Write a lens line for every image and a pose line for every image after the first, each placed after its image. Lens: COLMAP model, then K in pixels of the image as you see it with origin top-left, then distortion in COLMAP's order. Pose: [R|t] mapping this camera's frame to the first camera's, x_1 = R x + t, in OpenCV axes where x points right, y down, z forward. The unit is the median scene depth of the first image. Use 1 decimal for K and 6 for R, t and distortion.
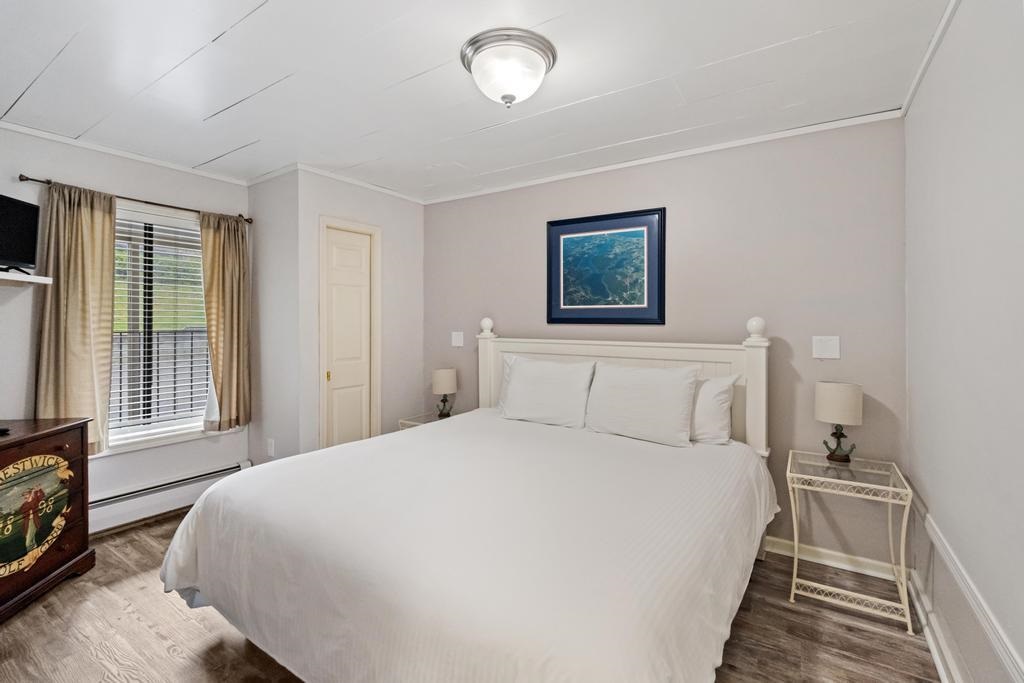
lens RADIAL K [[459.3, 0, 510.6], [0, 459.3, 330.6], [0, 0, 1]] dist [-0.003140, 0.000492]
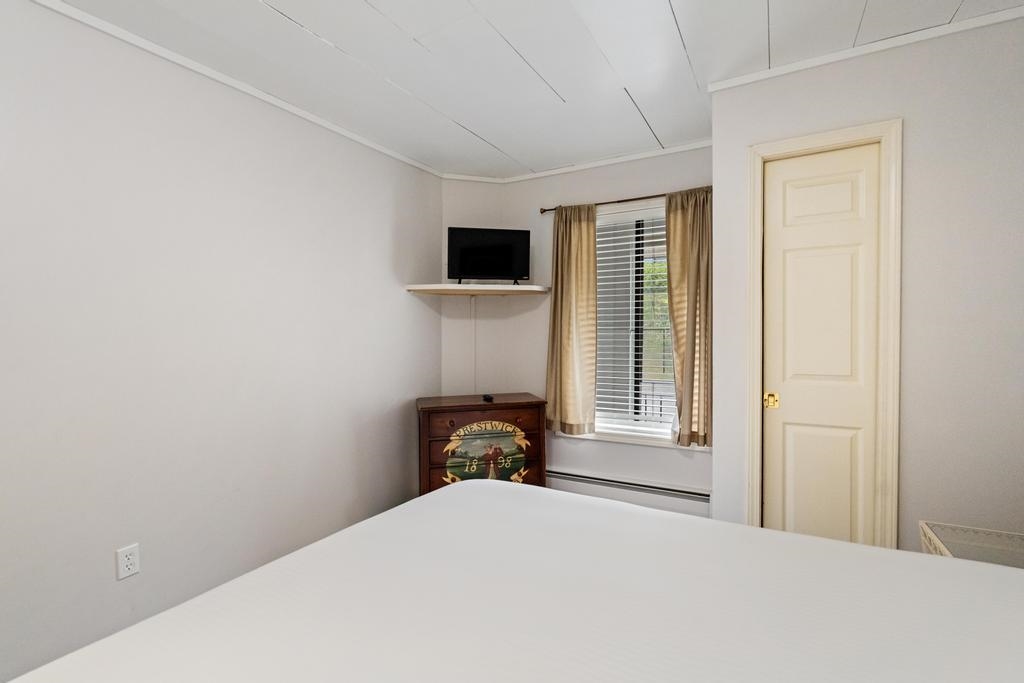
lens RADIAL K [[472.5, 0, 513.2], [0, 472.5, 340.6], [0, 0, 1]] dist [-0.000988, -0.000290]
pose [[0.087722, 0.020489, -0.995934, 0.299210], [-0.006934, 0.999777, 0.019957, 0.011598], [0.996121, 0.005155, 0.087845, 0.856822]]
